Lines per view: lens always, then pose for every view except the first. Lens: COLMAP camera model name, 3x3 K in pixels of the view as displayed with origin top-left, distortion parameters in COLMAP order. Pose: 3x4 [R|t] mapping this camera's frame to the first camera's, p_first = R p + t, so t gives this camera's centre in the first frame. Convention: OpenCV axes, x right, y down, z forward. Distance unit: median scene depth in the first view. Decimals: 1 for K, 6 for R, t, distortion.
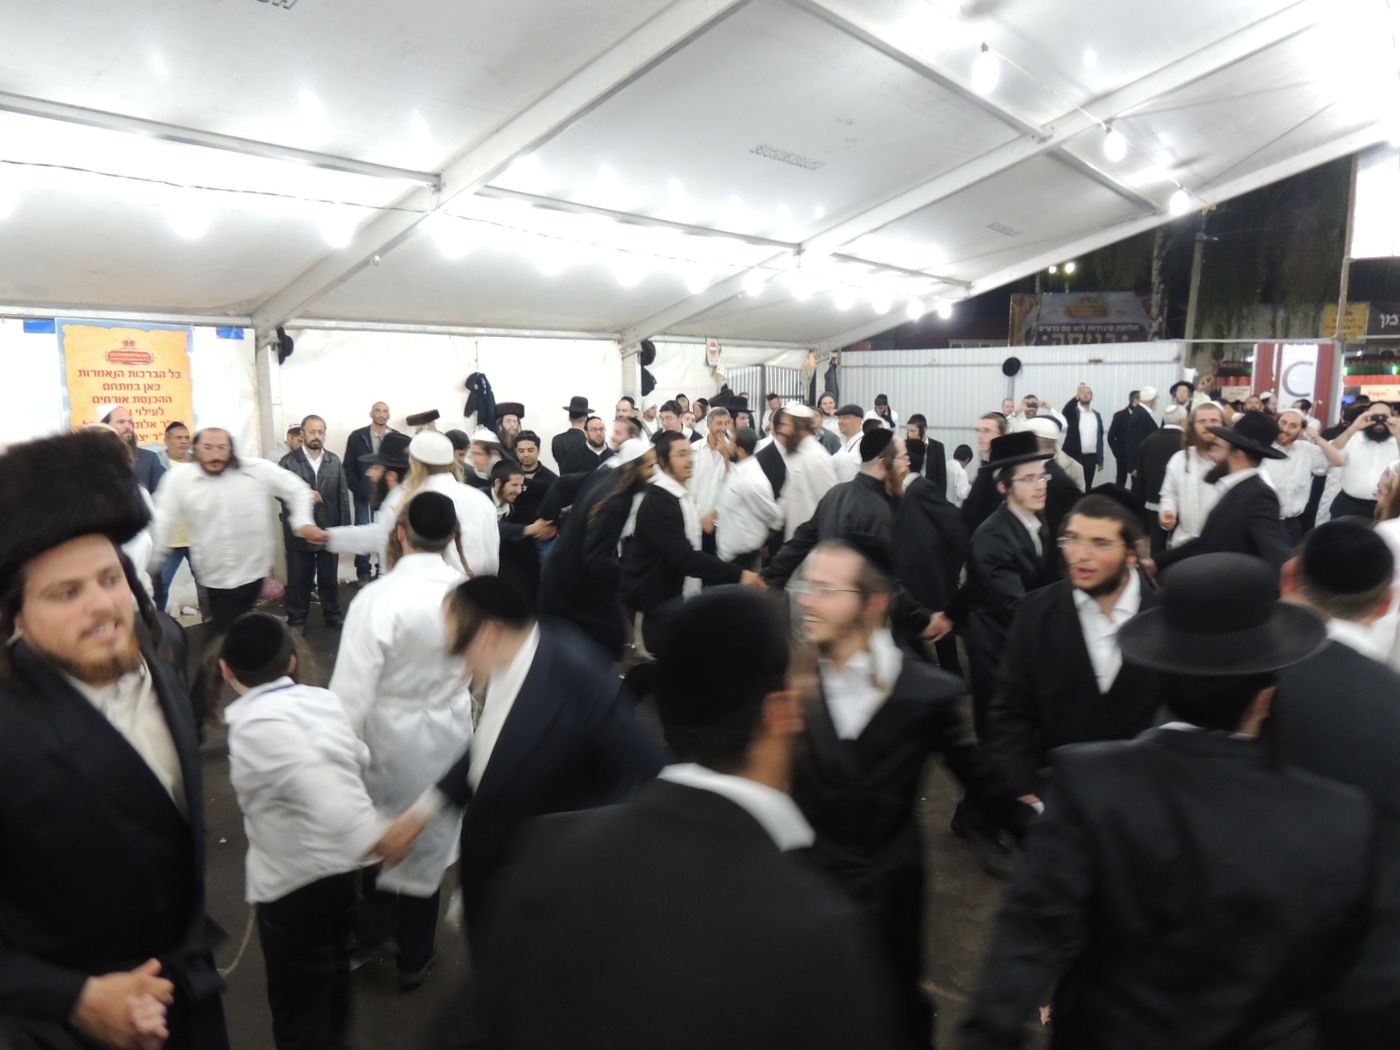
lens RADIAL K [[1008.7, 0, 704.6], [0, 1008.7, 522.4], [0, 0, 1]] dist [-0.012244, -0.004198]
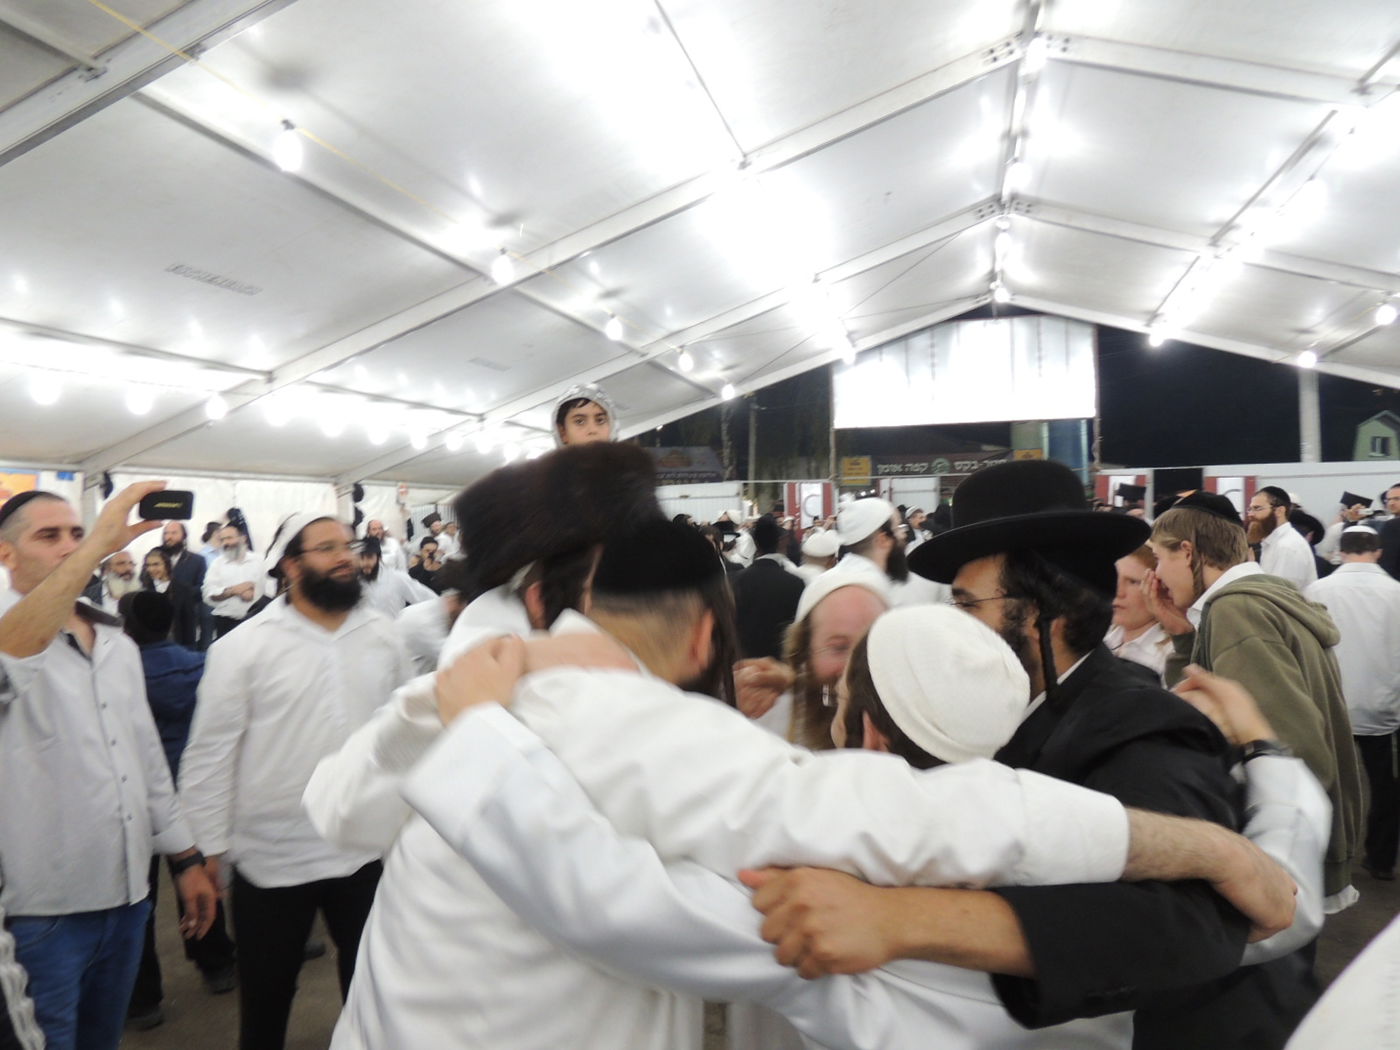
lens RADIAL K [[1008.7, 0, 704.6], [0, 1008.7, 522.4], [0, 0, 1]] dist [-0.012244, -0.004198]
pose [[0.926842, -0.019423, 0.374949, -0.145319], [0.073978, 0.988531, -0.131660, 0.079930], [-0.368091, 0.149766, 0.917649, -0.377940]]
